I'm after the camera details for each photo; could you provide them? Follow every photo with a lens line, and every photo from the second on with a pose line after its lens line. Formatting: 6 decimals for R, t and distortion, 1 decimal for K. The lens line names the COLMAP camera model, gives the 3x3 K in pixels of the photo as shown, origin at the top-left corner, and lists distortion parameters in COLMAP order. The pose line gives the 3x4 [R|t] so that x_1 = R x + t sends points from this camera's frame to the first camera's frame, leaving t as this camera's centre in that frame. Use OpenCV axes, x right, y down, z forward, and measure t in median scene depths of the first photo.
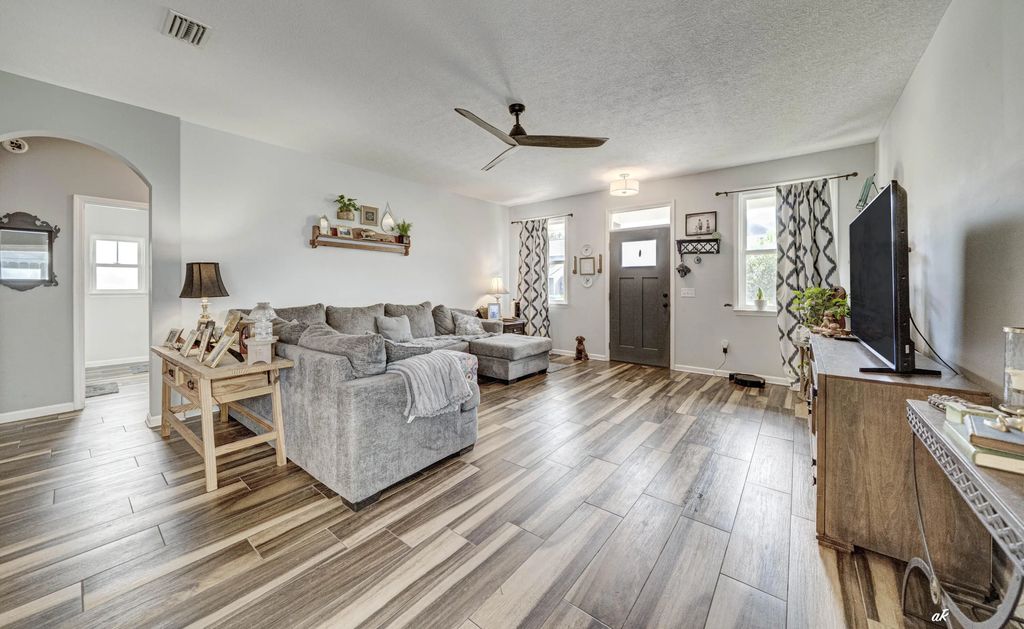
lens RADIAL K [[351.4, 0, 519.4], [0, 351.4, 286.6], [0, 0, 1]] dist [-0.015364, -0.000073]
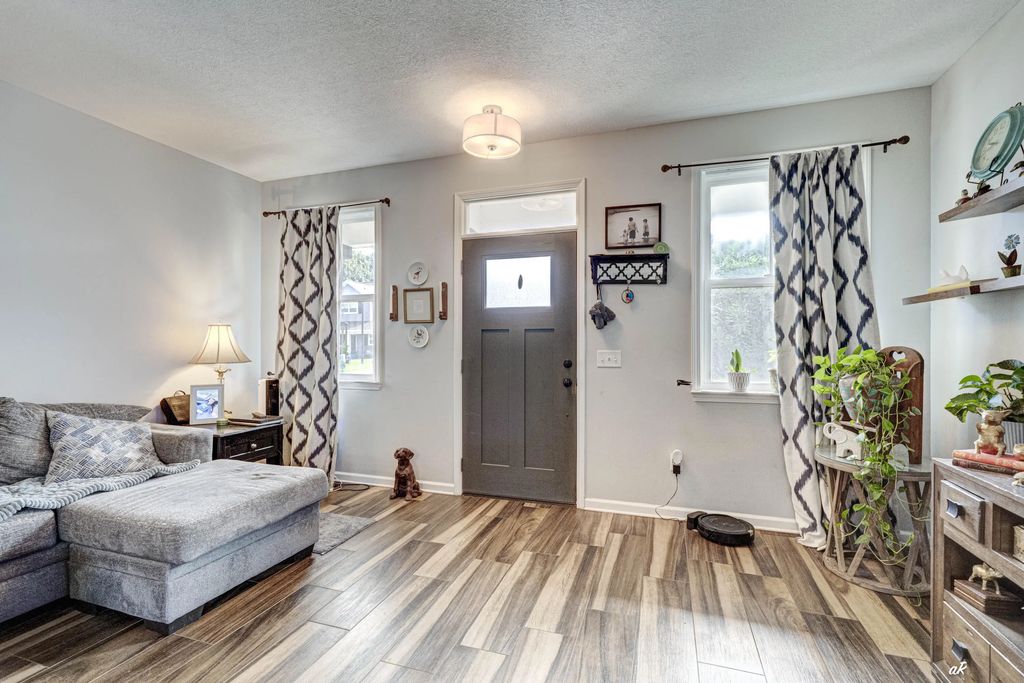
lens RADIAL K [[460.5, 0, 510.2], [0, 460.5, 343.4], [0, 0, 1]] dist [-0.003368, 0.001384]
pose [[0.941039, 0.003391, 0.338282, 0.116706], [-0.000586, 0.999965, -0.008394, 0.000536], [-0.338298, 0.007701, 0.941008, 0.423007]]
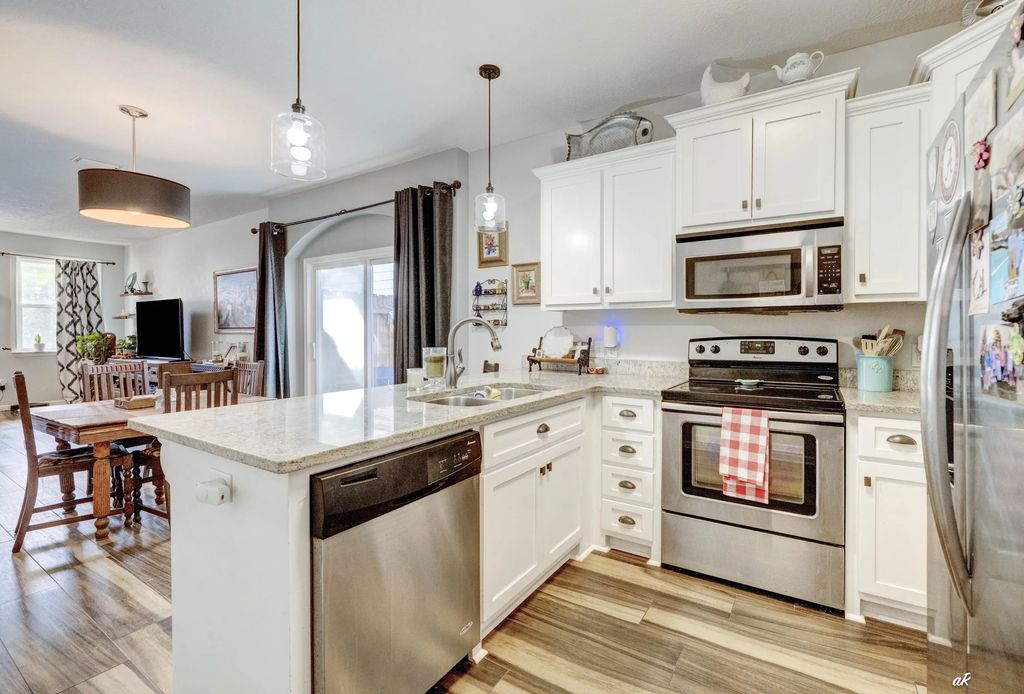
lens RADIAL K [[455.8, 0, 530.2], [0, 455.8, 334.3], [0, 0, 1]] dist [0.020326, 0.001045]
pose [[-0.105586, -0.008728, 0.994372, -1.108754], [0.003387, 0.999953, 0.009136, -0.004590], [-0.994404, 0.004333, -0.105551, -0.563183]]
